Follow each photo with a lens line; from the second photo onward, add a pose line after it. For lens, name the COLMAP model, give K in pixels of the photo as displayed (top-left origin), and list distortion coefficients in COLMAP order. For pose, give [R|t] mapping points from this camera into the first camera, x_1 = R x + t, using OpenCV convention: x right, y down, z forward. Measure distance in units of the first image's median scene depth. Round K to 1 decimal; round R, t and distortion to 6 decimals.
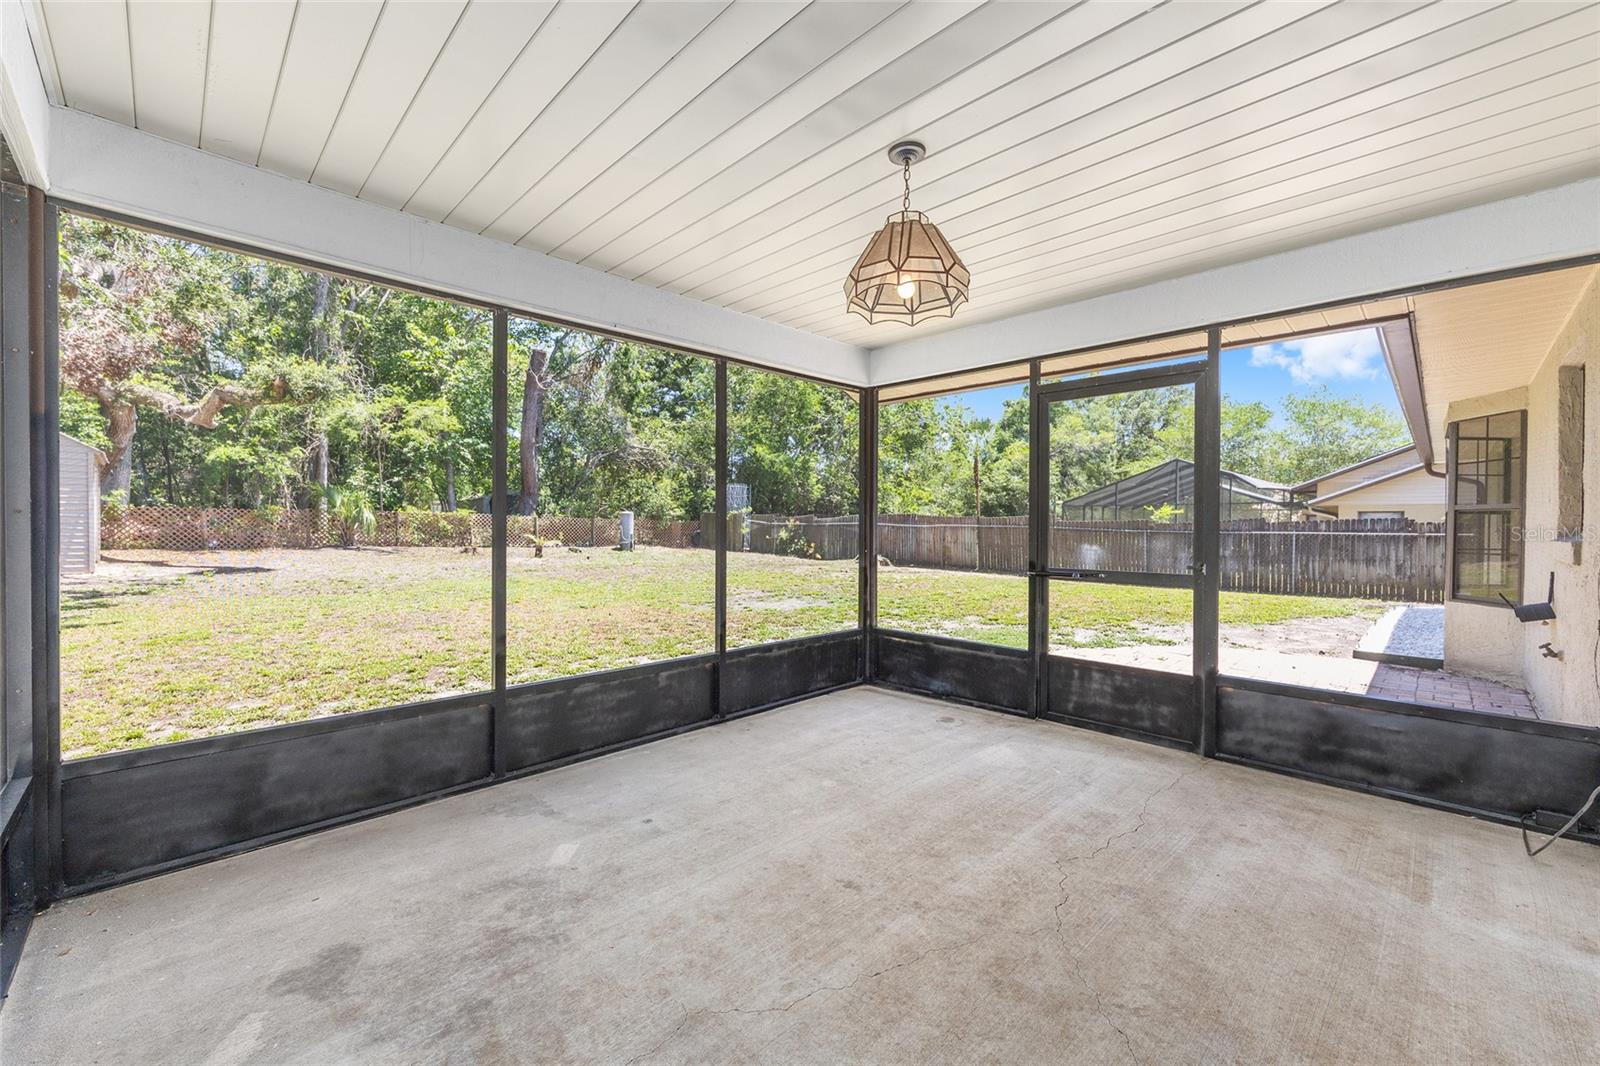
lens RADIAL K [[643.5, 0, 798.3], [0, 643.5, 528.1], [0, 0, 1]] dist [-0.005866, 0.002084]
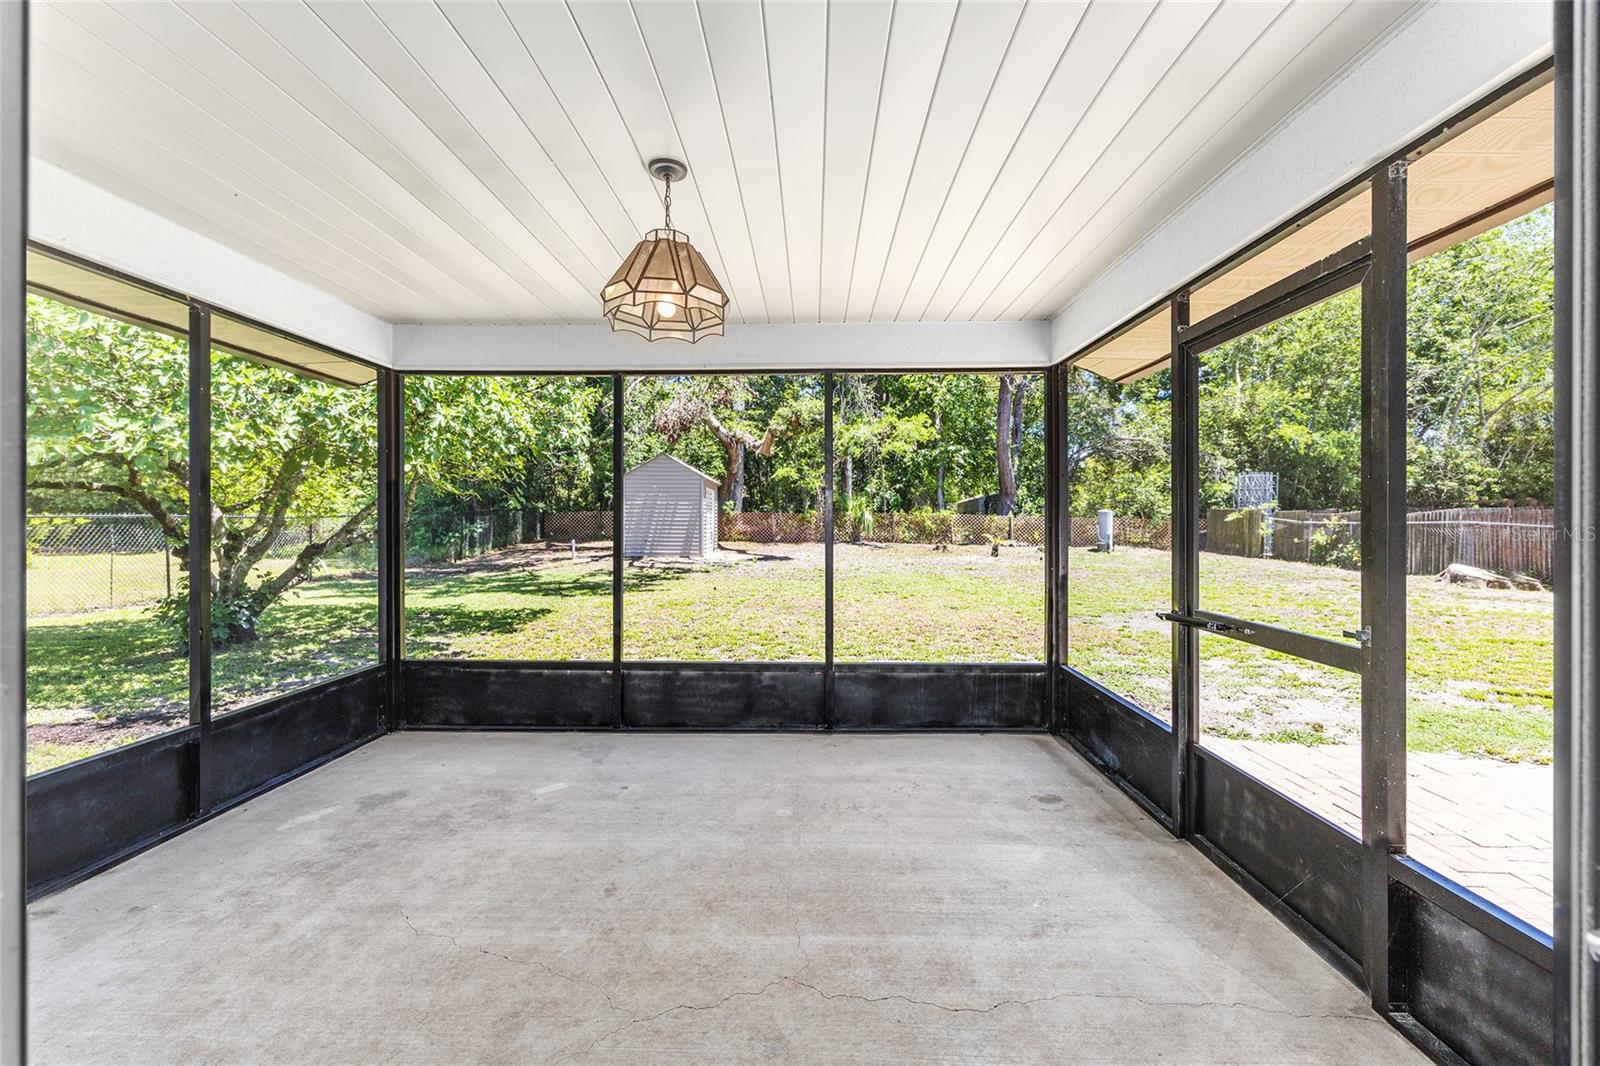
lens RADIAL K [[643.5, 0, 796.5], [0, 643.5, 519.3], [0, 0, 1]] dist [-0.005866, 0.002084]
pose [[0.697607, -0.005352, -0.716461, 0.610262], [-0.001374, 0.999960, -0.008807, -0.024505], [0.716480, 0.007129, 0.697572, 0.280291]]
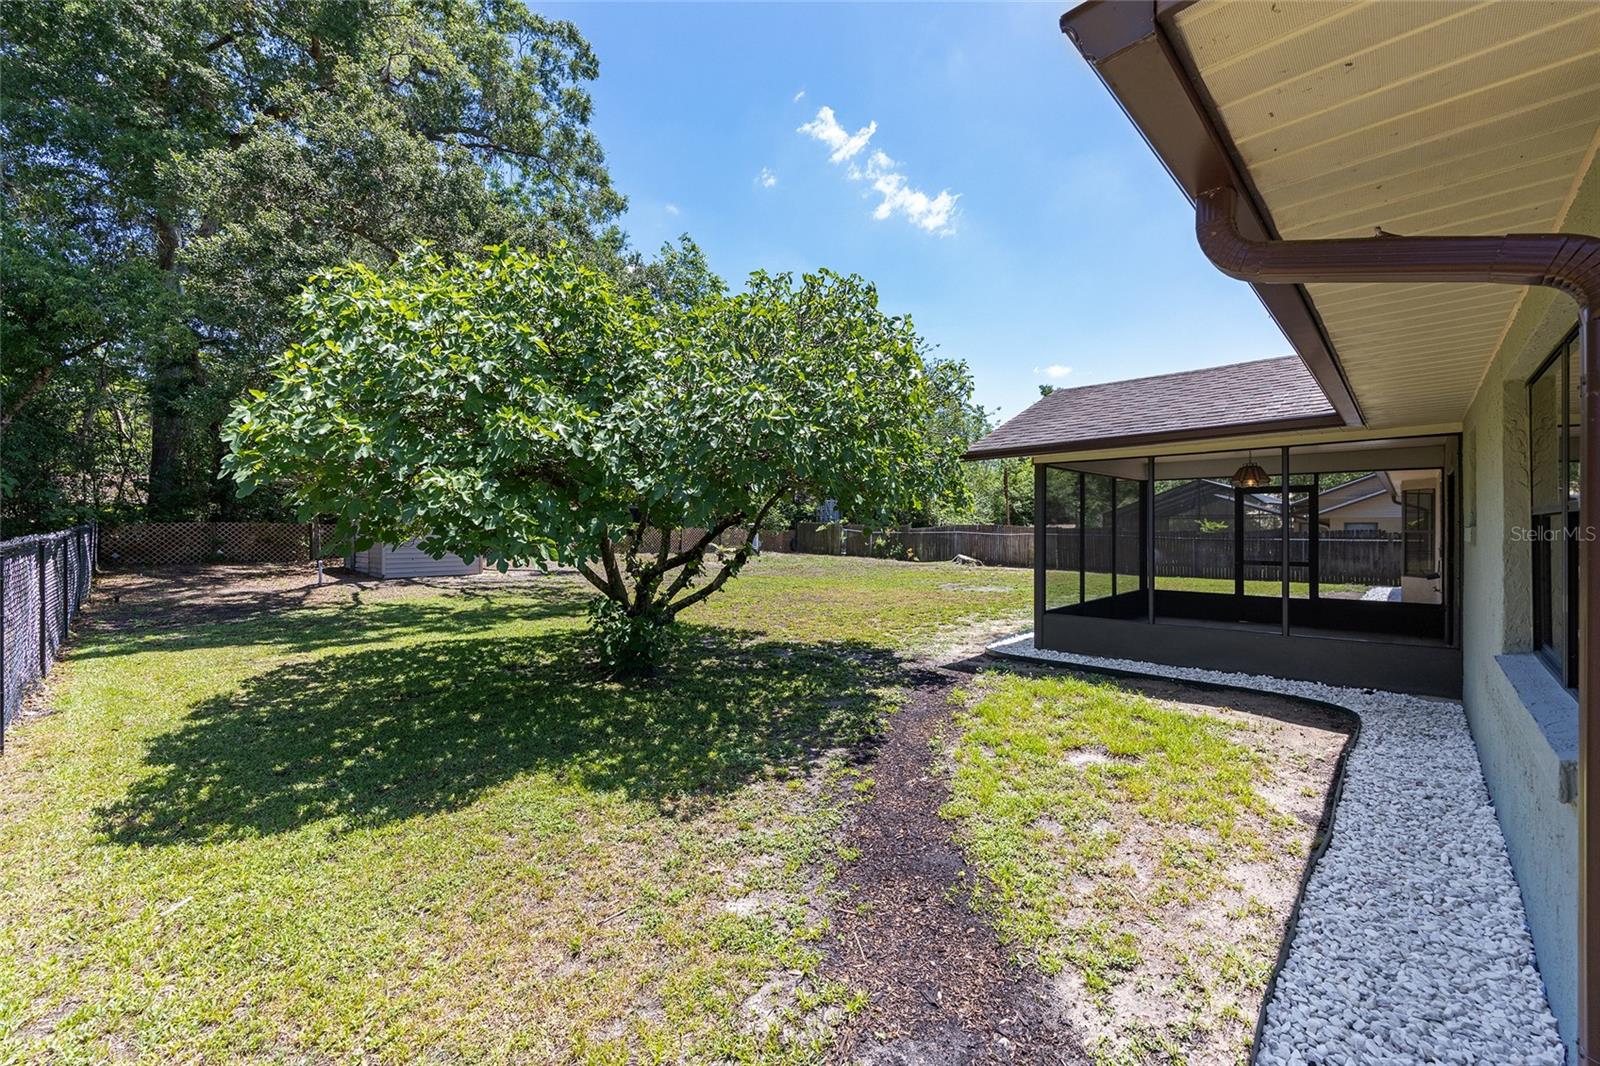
lens RADIAL K [[643.5, 0, 799.9], [0, 643.5, 528.7], [0, 0, 1]] dist [-0.005866, 0.002084]
pose [[0.999512, -0.006740, 0.030500, -1.505375], [0.006868, 0.999968, -0.004091, -0.071534], [-0.030471, 0.004298, 0.999526, -1.519061]]
